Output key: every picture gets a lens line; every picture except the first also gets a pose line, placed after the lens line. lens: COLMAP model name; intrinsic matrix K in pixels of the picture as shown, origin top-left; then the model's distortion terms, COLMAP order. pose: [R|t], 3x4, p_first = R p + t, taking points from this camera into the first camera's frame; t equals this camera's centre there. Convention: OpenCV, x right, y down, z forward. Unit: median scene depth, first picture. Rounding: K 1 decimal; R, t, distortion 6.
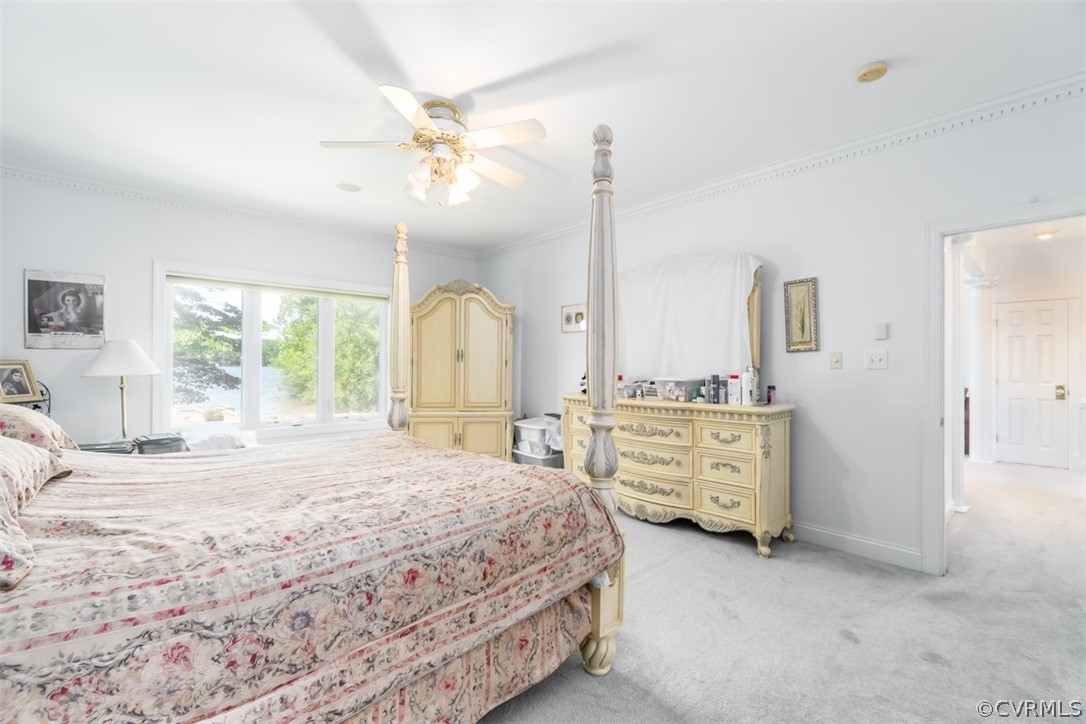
lens RADIAL K [[476.1, 0, 540.3], [0, 476.1, 357.7], [0, 0, 1]] dist [-0.002097, -0.000482]
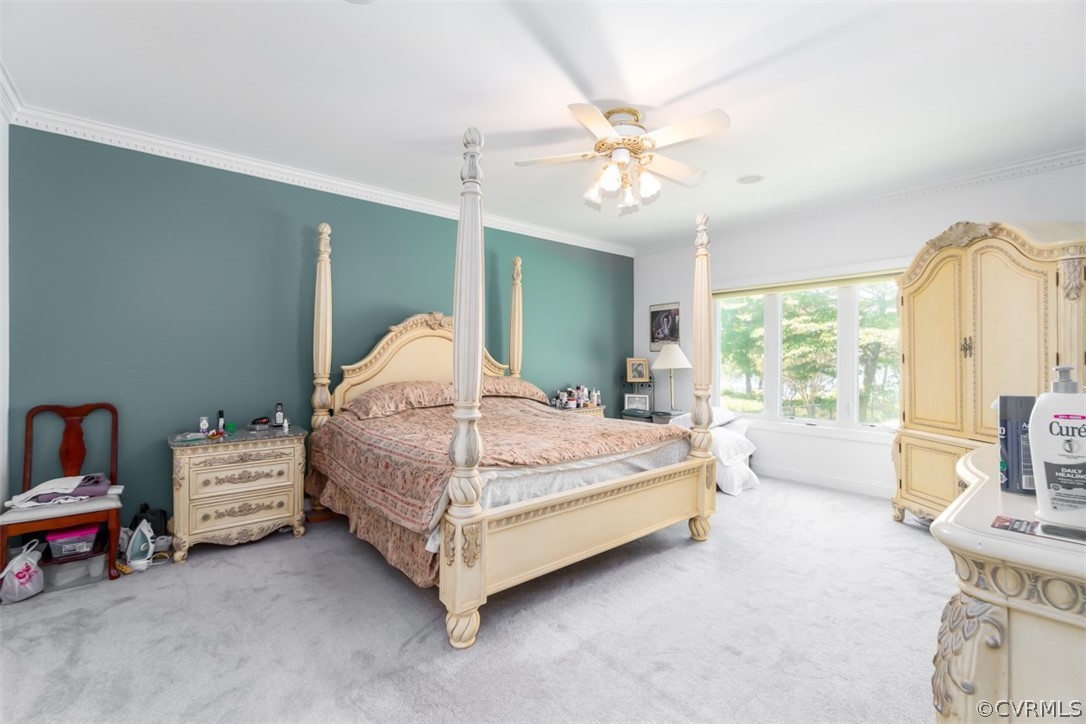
lens RADIAL K [[476.1, 0, 540.3], [0, 476.1, 357.7], [0, 0, 1]] dist [-0.002097, -0.000482]
pose [[-0.067526, -0.005645, -0.997702, 0.647924], [0.011526, 0.999913, -0.006438, 0.009206], [0.997651, -0.011934, -0.067456, 0.685011]]
